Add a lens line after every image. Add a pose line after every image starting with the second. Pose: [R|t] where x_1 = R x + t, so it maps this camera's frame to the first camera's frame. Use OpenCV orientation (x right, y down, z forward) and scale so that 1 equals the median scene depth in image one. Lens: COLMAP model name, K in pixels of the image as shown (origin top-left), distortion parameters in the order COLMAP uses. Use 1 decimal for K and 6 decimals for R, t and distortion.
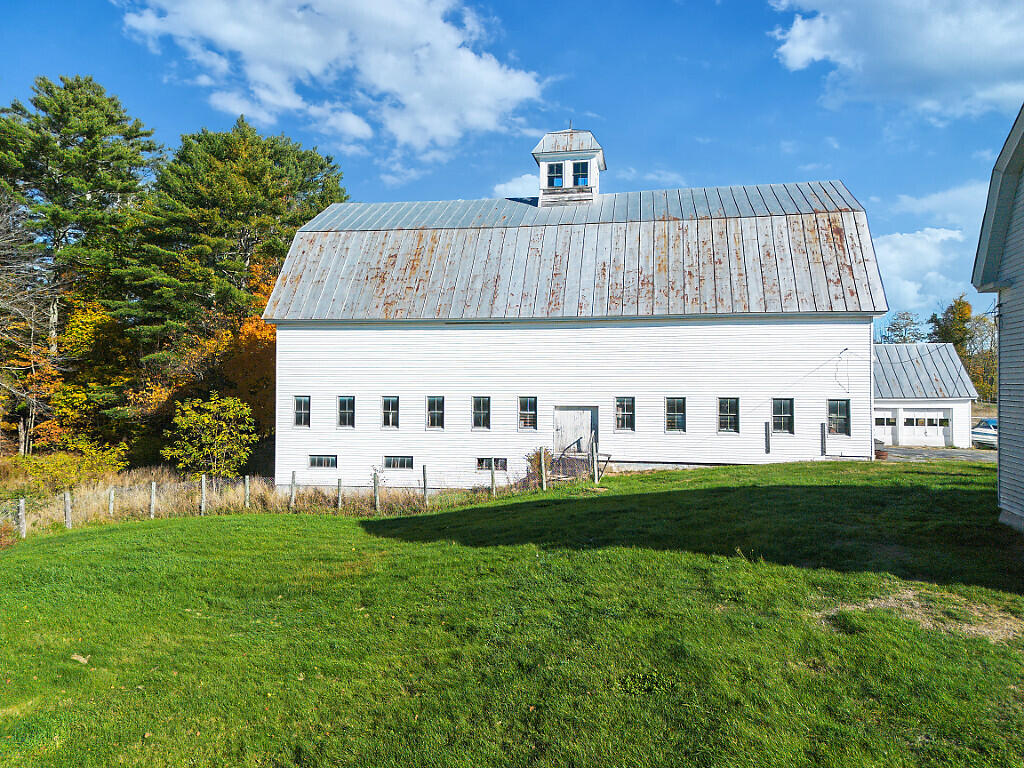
lens RADIAL K [[713.3, 0, 512.0], [0, 713.3, 384.0], [0, 0, 1]] dist [0.081882, -0.075790]
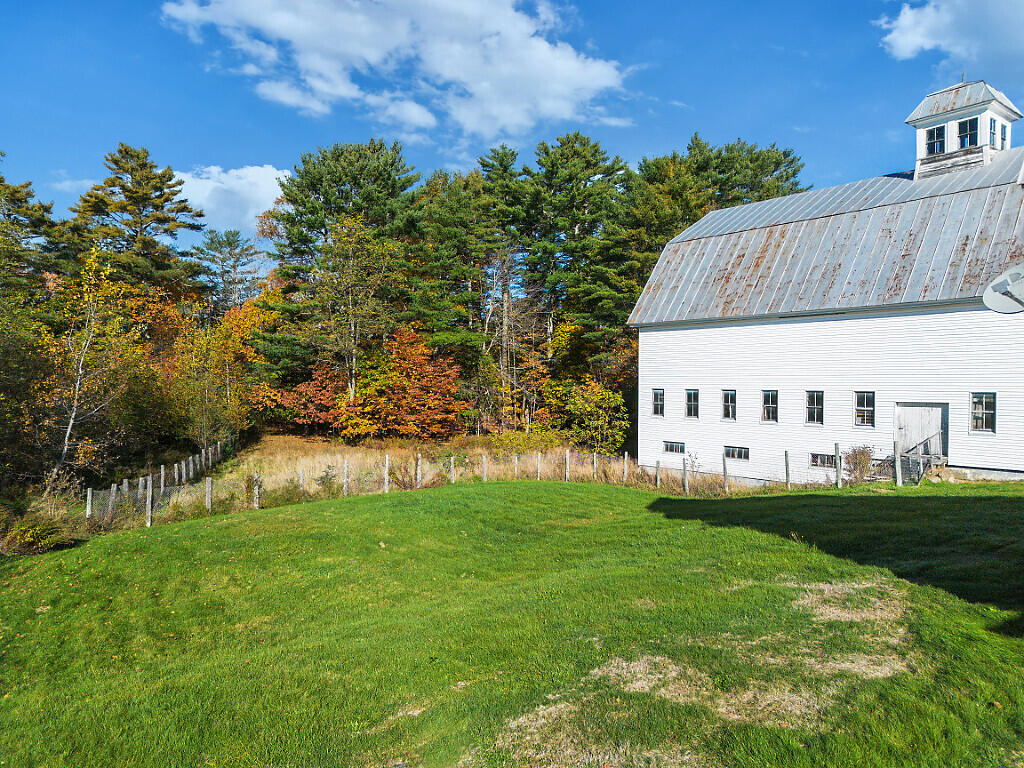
lens RADIAL K [[713.3, 0, 512.0], [0, 713.3, 384.0], [0, 0, 1]] dist [0.081882, -0.075790]
pose [[0.764855, 0.001419, -0.644201, 0.265461], [0.002057, 0.999987, 0.004645, 0.002642], [0.644199, -0.004878, 0.764842, -0.022346]]
